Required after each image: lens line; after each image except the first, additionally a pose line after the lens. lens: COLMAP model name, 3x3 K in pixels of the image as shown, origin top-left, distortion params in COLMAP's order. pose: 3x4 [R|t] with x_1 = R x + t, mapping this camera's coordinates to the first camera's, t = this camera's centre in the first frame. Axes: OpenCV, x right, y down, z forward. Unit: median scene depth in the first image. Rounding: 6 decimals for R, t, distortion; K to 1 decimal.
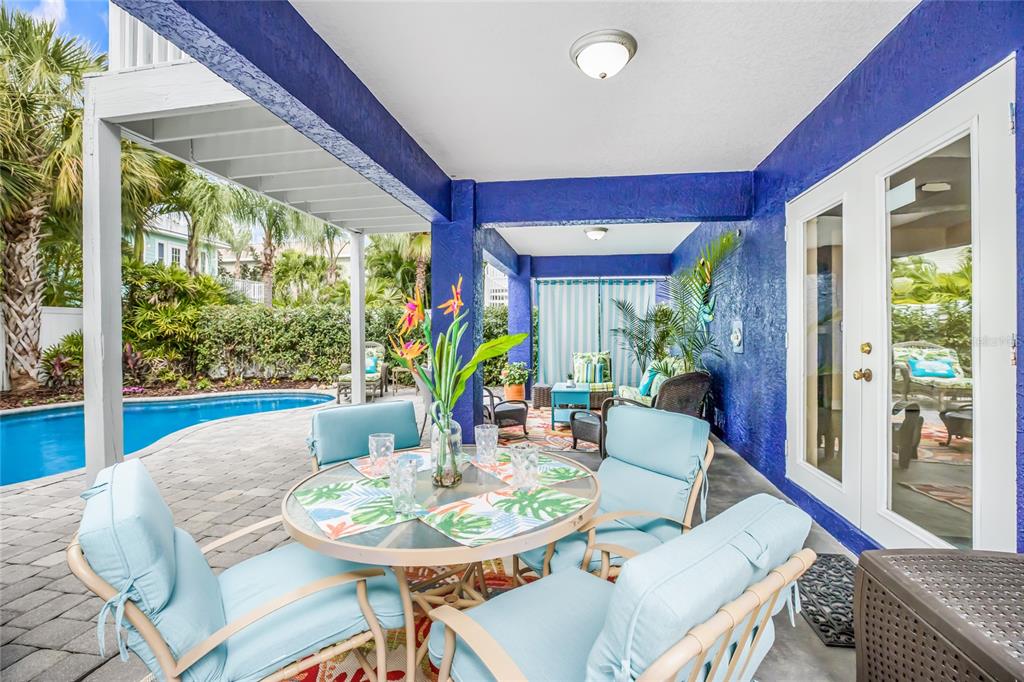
lens RADIAL K [[470.9, 0, 512.0], [0, 470.9, 341.0], [0, 0, 1]] dist [-0.024230, 0.000219]
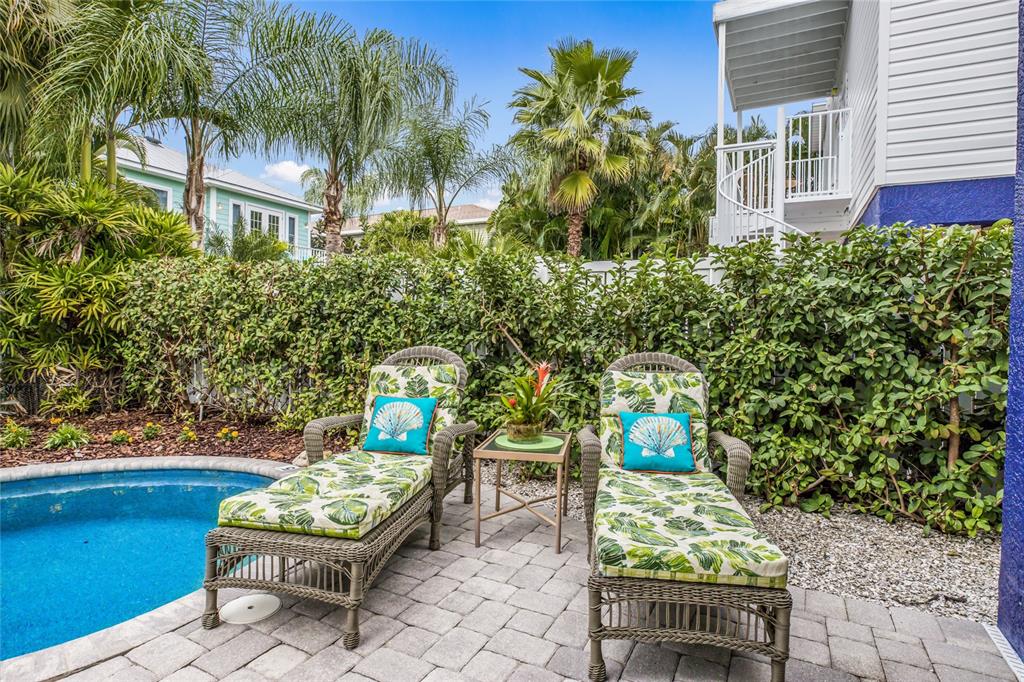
lens RADIAL K [[545.5, 0, 512.0], [0, 545.5, 341.0], [0, 0, 1]] dist [0.000596, 0.000165]
pose [[0.955619, 0.023490, -0.293668, -0.117402], [-0.022421, 0.999724, 0.007008, -0.005468], [0.293751, -0.000113, 0.955882, 0.586189]]
